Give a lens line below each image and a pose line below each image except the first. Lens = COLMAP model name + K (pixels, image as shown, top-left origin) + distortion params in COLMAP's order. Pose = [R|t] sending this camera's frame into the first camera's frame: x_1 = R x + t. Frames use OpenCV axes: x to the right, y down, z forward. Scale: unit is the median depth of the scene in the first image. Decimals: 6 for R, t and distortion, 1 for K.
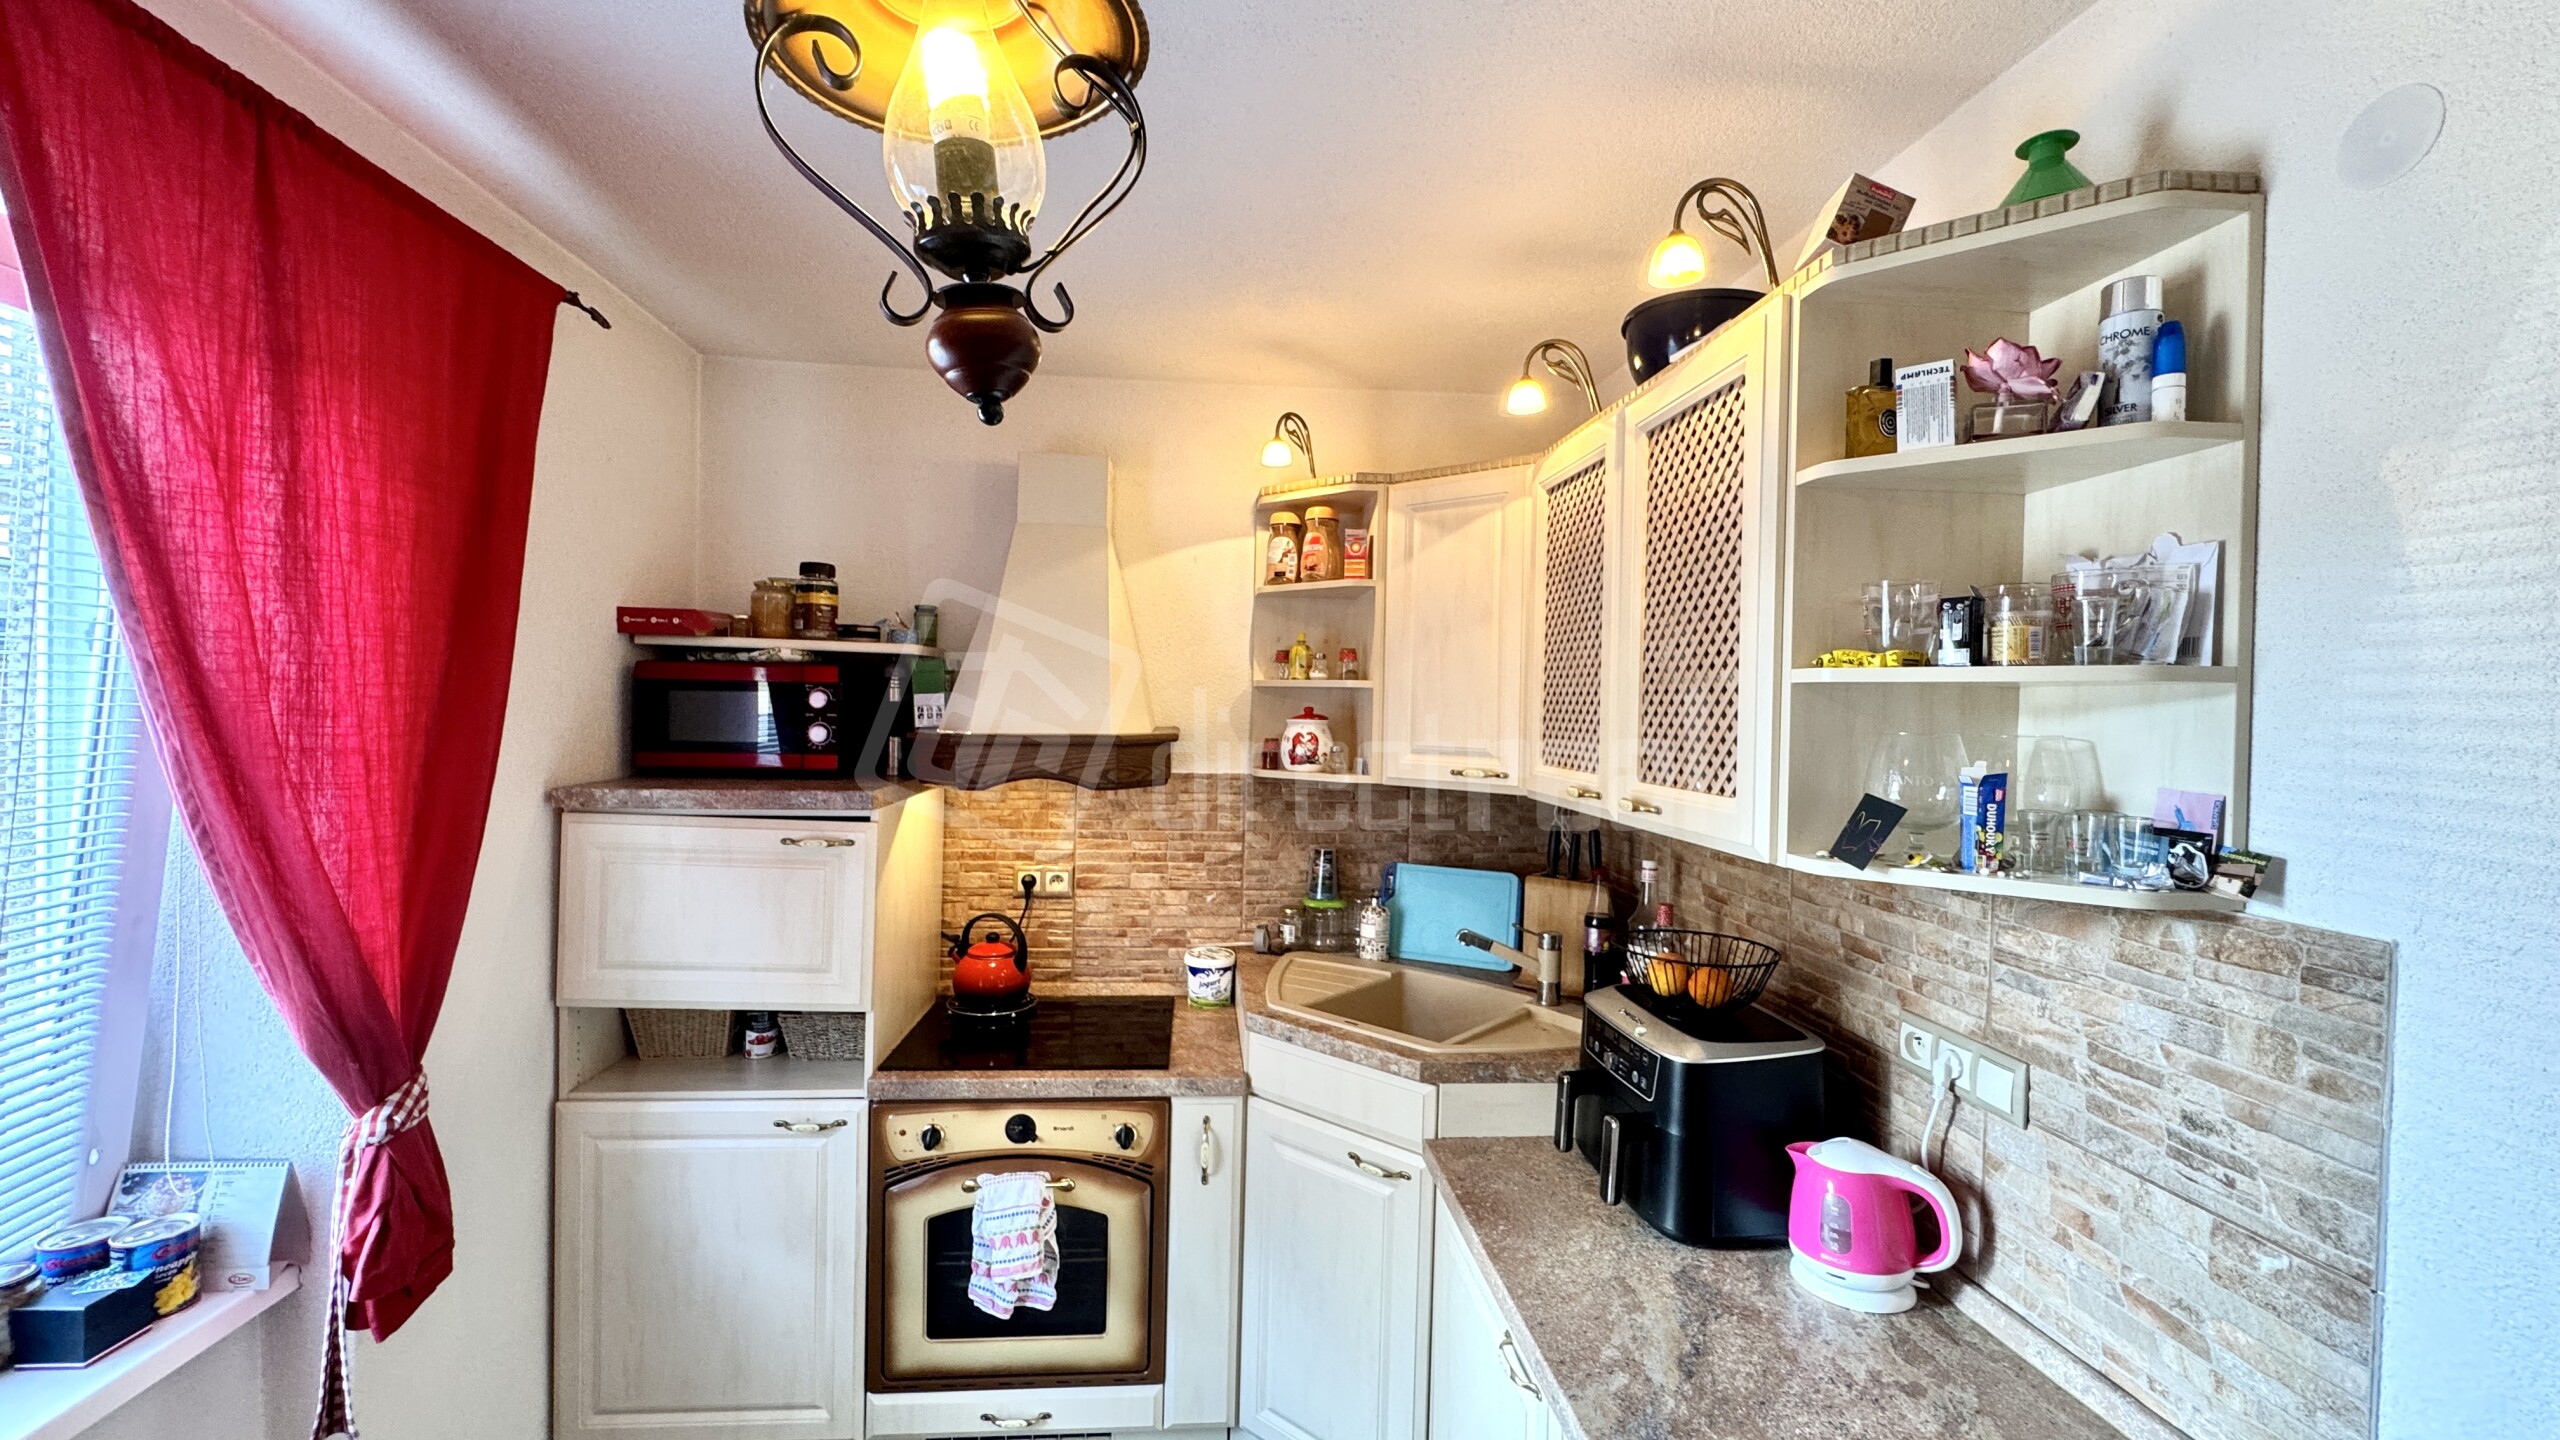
lens RADIAL K [[1021.0, 0, 1278.1], [0, 1021.0, 720.2], [0, 0, 1]] dist [-0.004511, 0.000646]
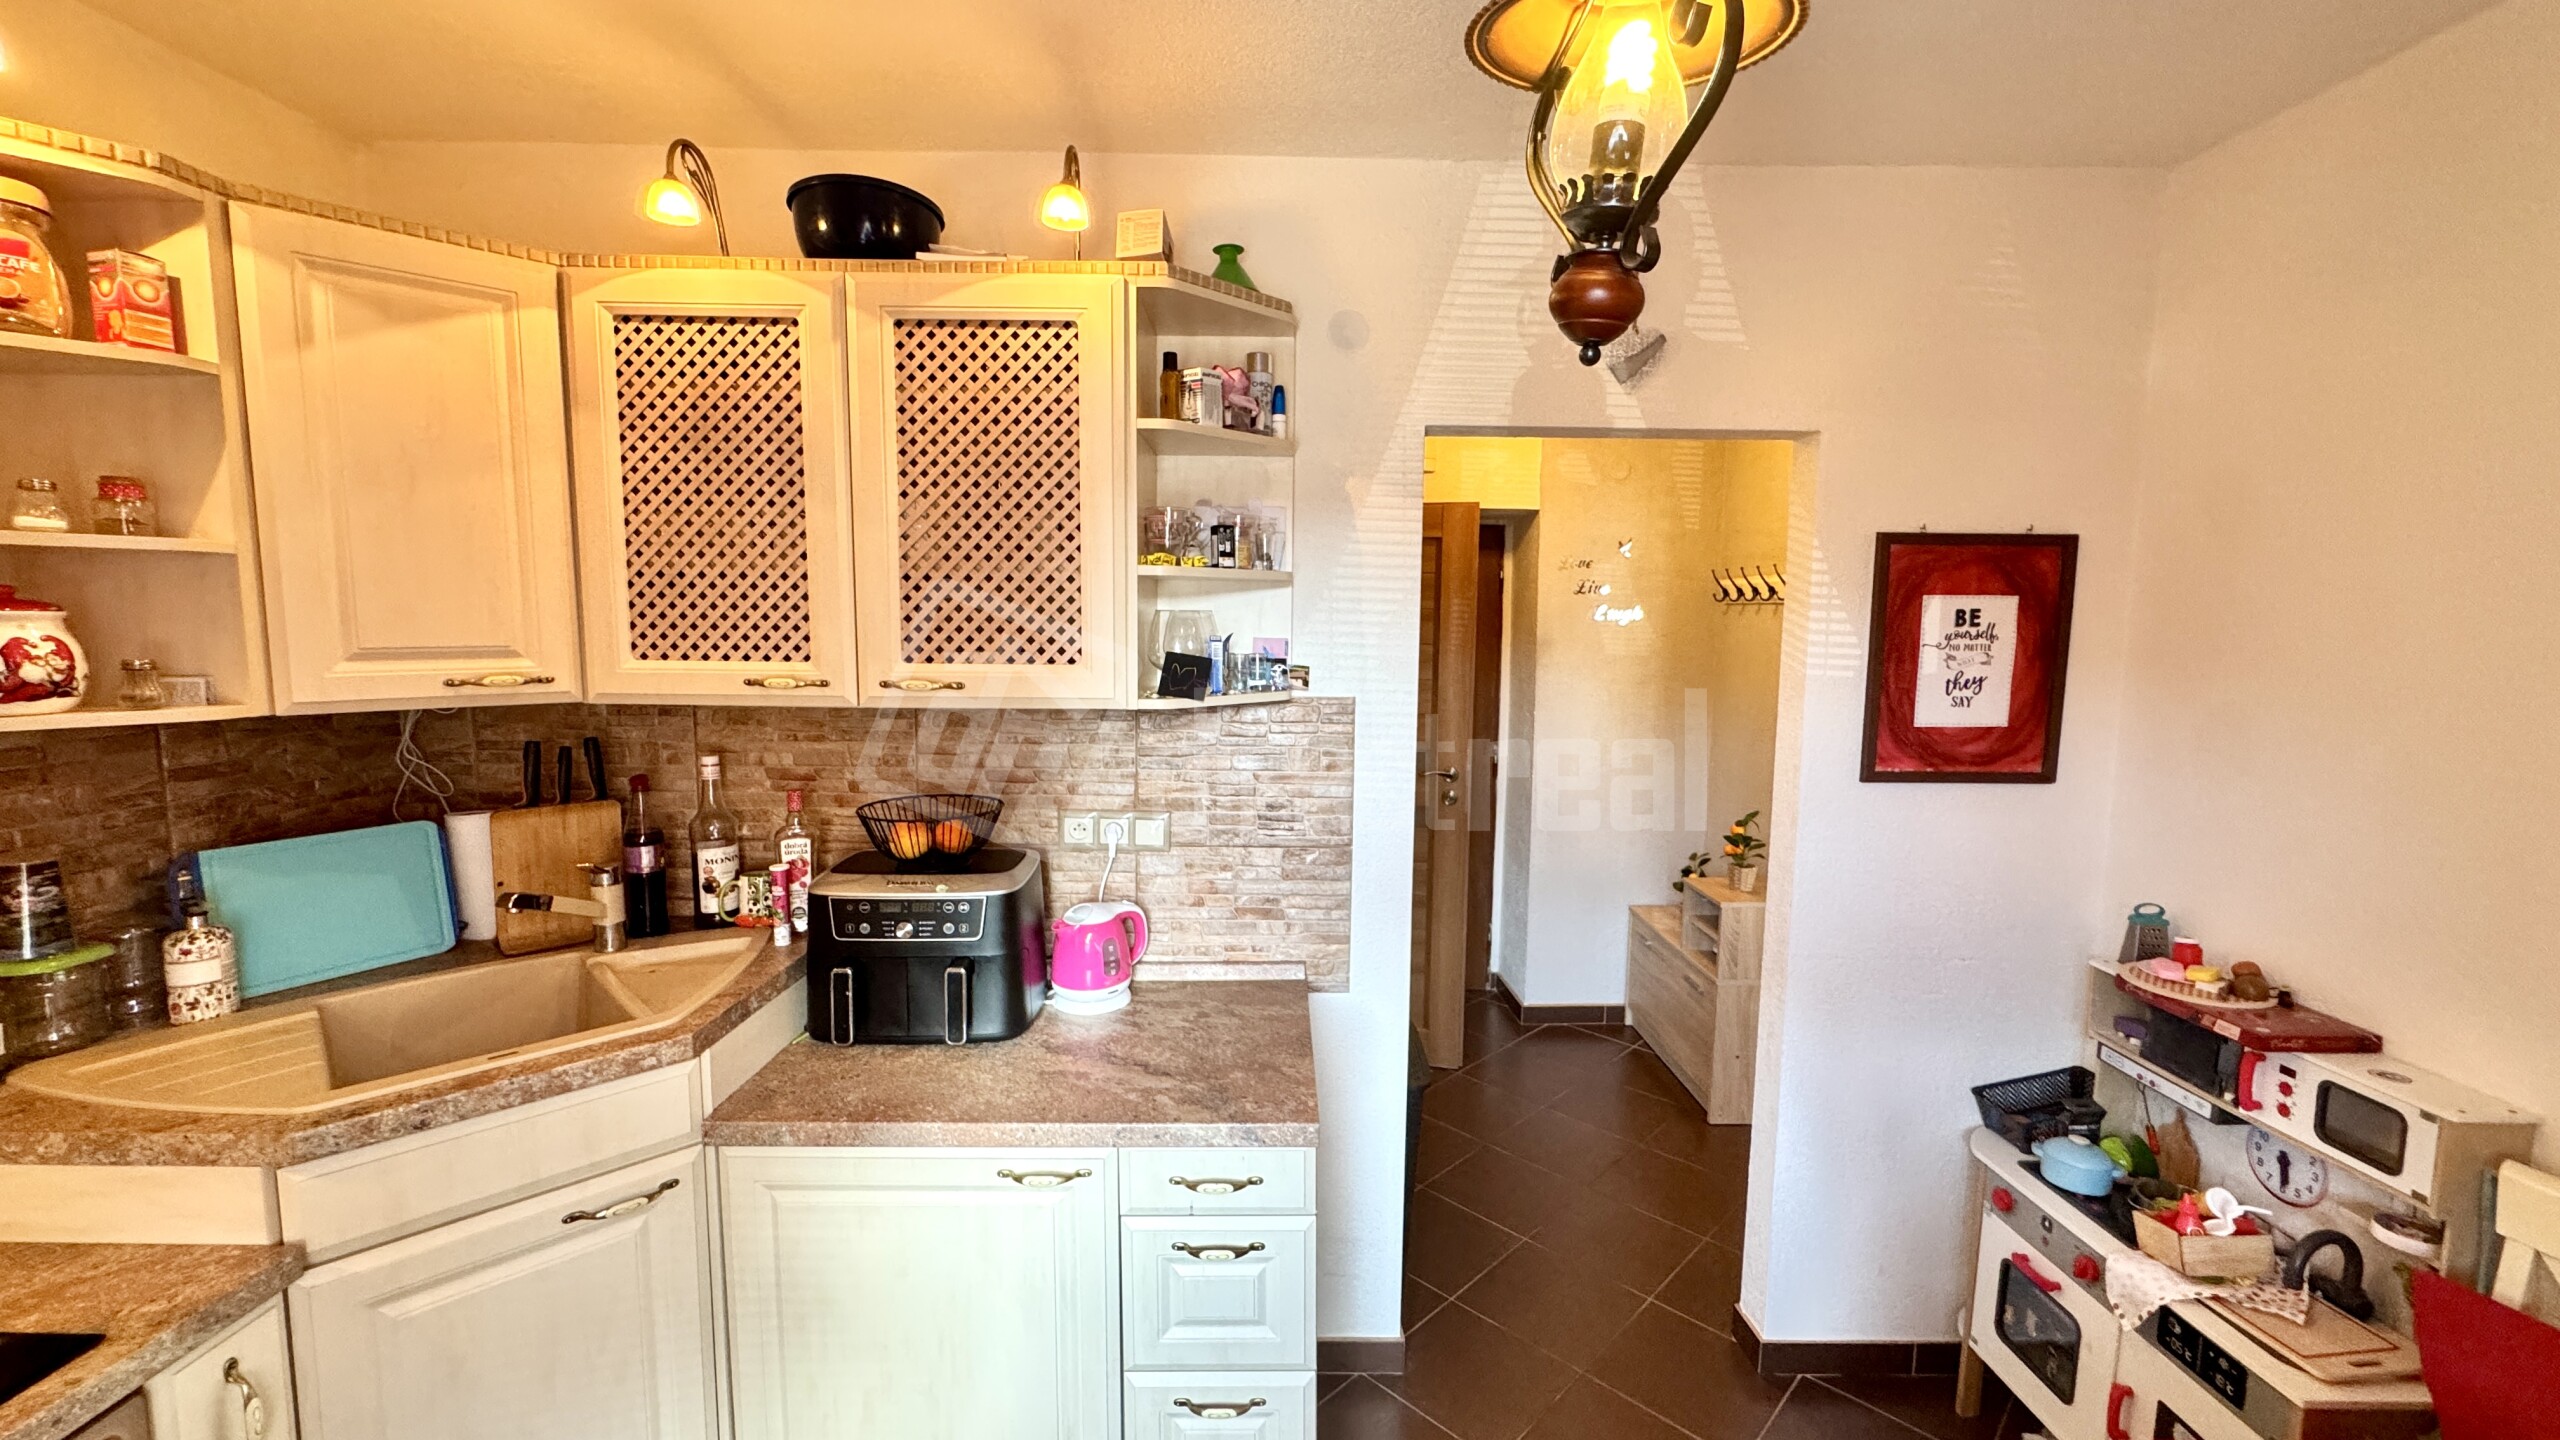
lens RADIAL K [[1021.0, 0, 1278.6], [0, 1021.0, 718.2], [0, 0, 1]] dist [-0.004511, 0.000646]
pose [[0.081924, -0.122731, 0.989053, -0.523630], [0.005019, 0.992427, 0.122734, -0.007955], [-0.996626, -0.005091, 0.081920, 0.422386]]
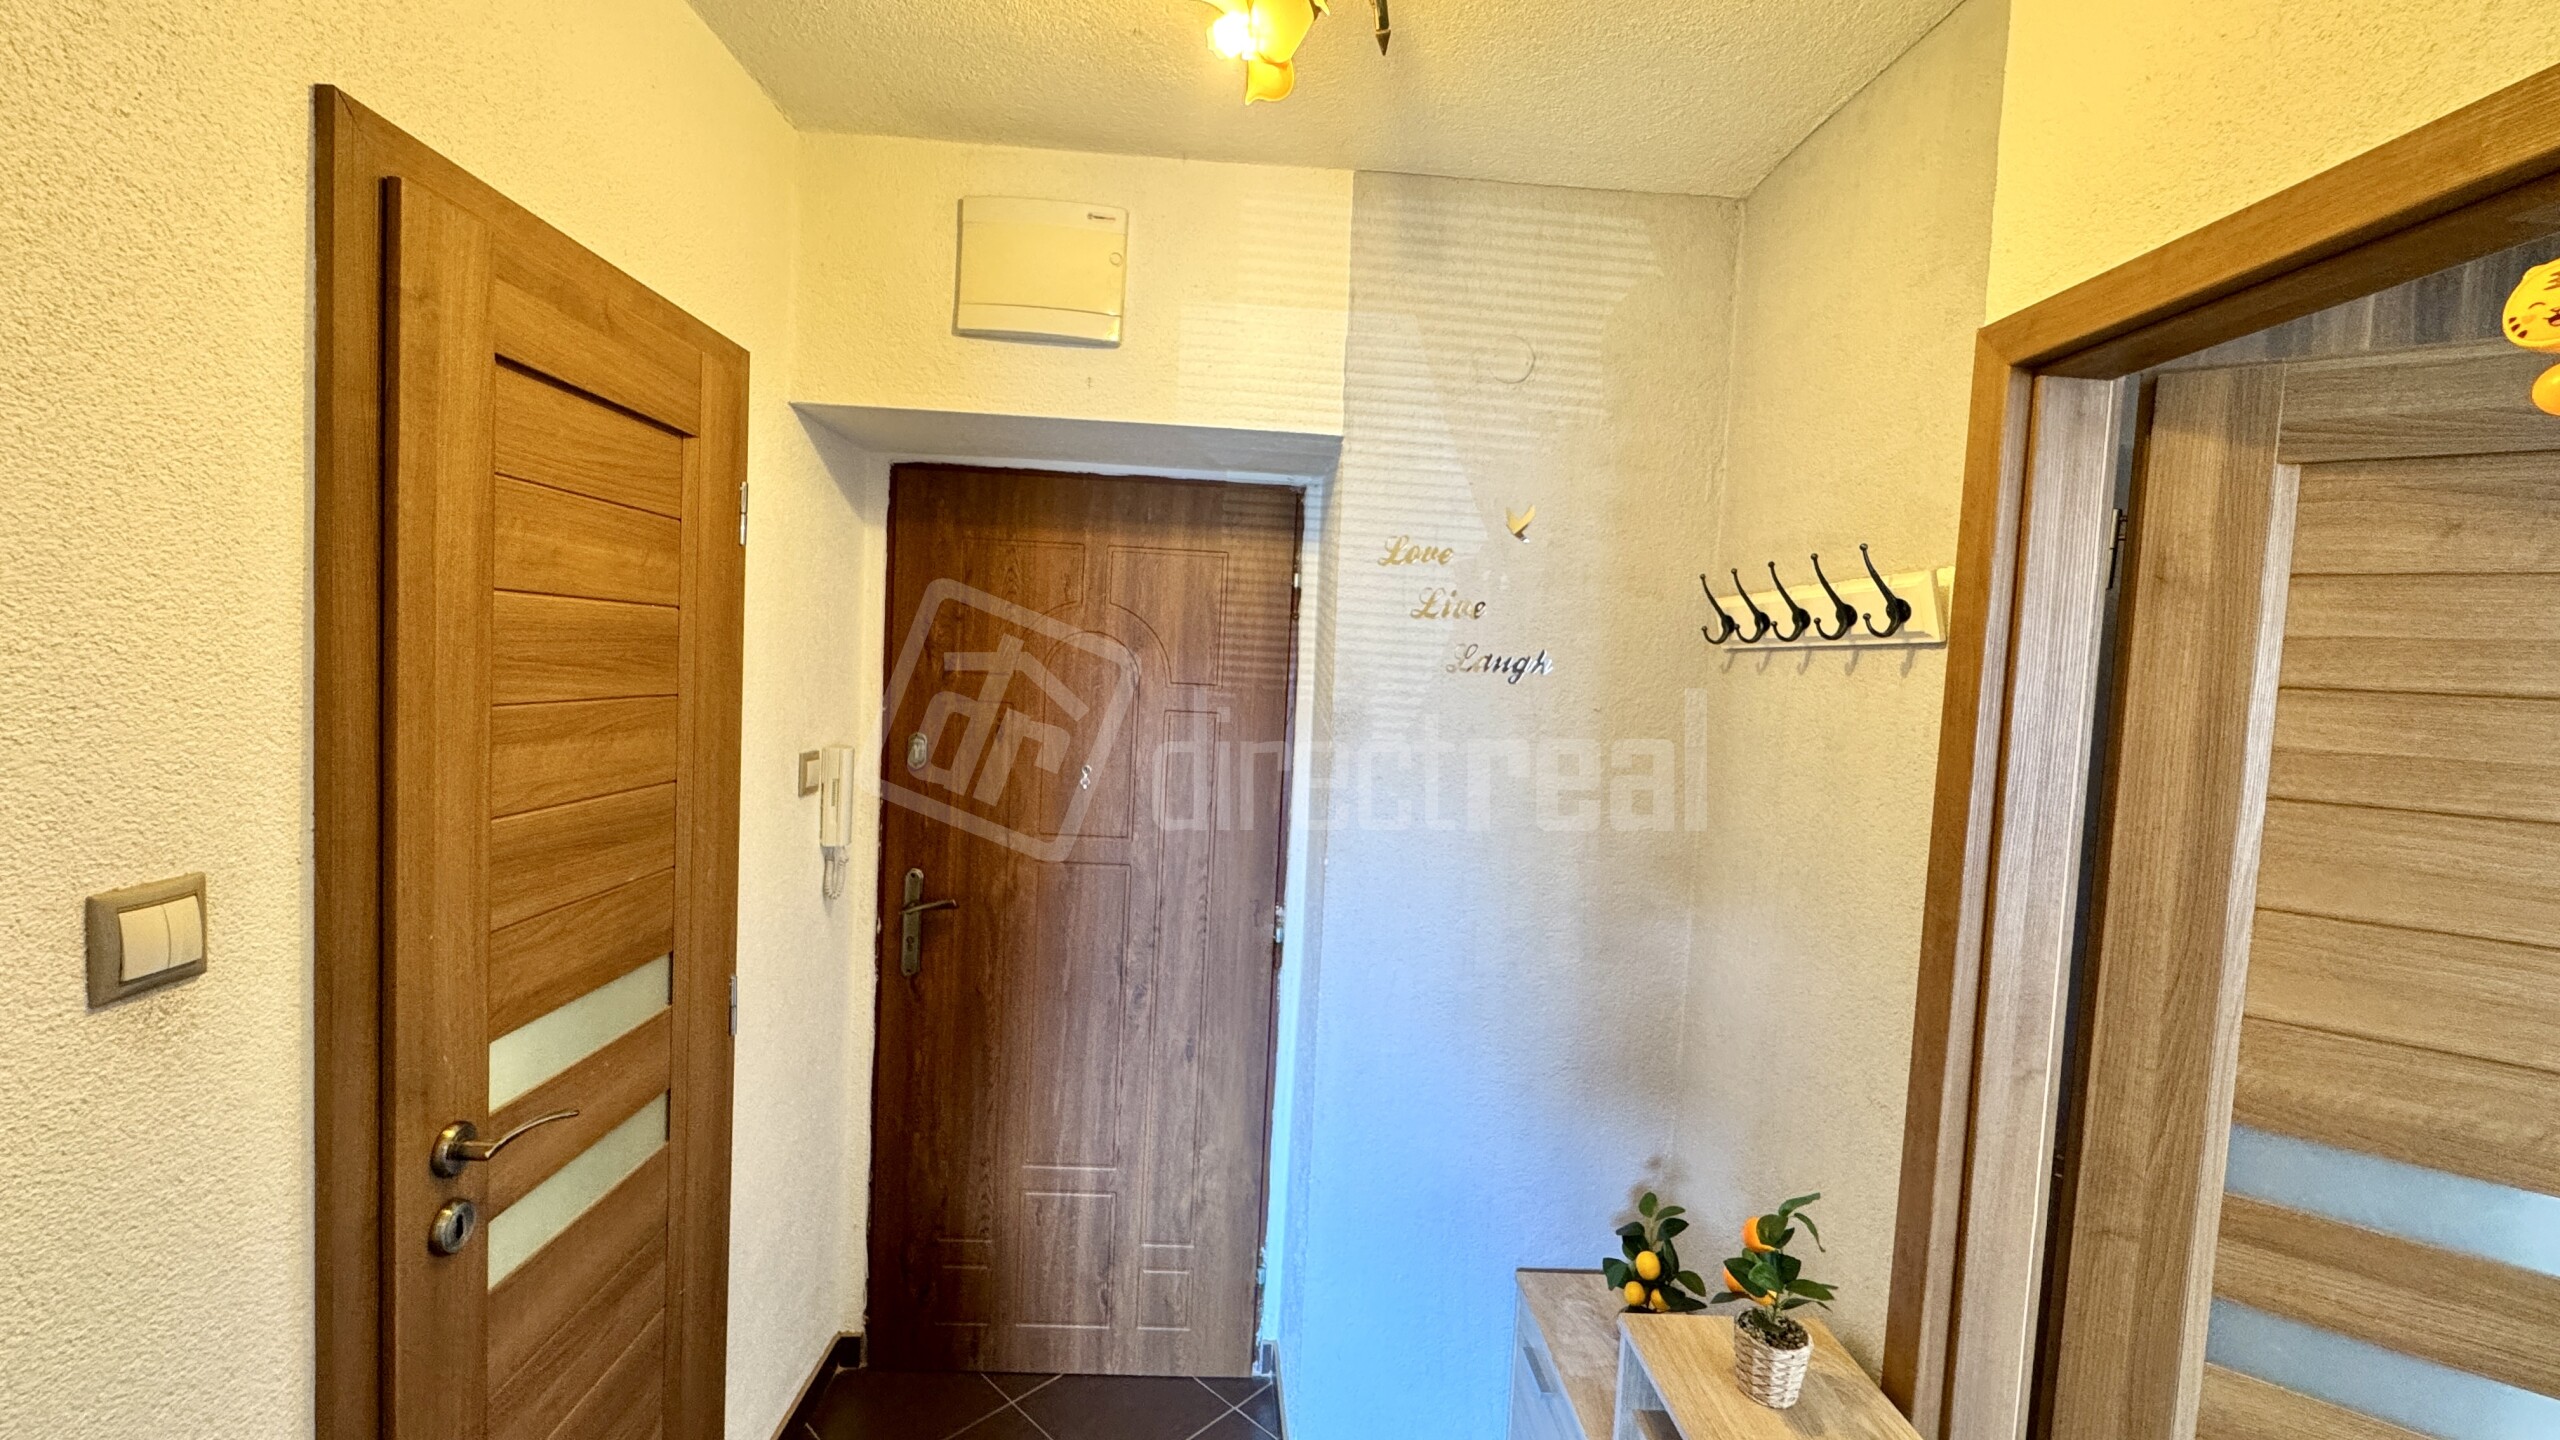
lens RADIAL K [[1021.0, 0, 1282.6], [0, 1021.0, 719.9], [0, 0, 1]] dist [-0.004511, 0.000646]
pose [[0.059630, -0.069763, 0.995780, 0.515774], [-0.036082, 0.996752, 0.071992, 0.028478], [-0.997568, -0.040223, 0.056919, 0.090703]]
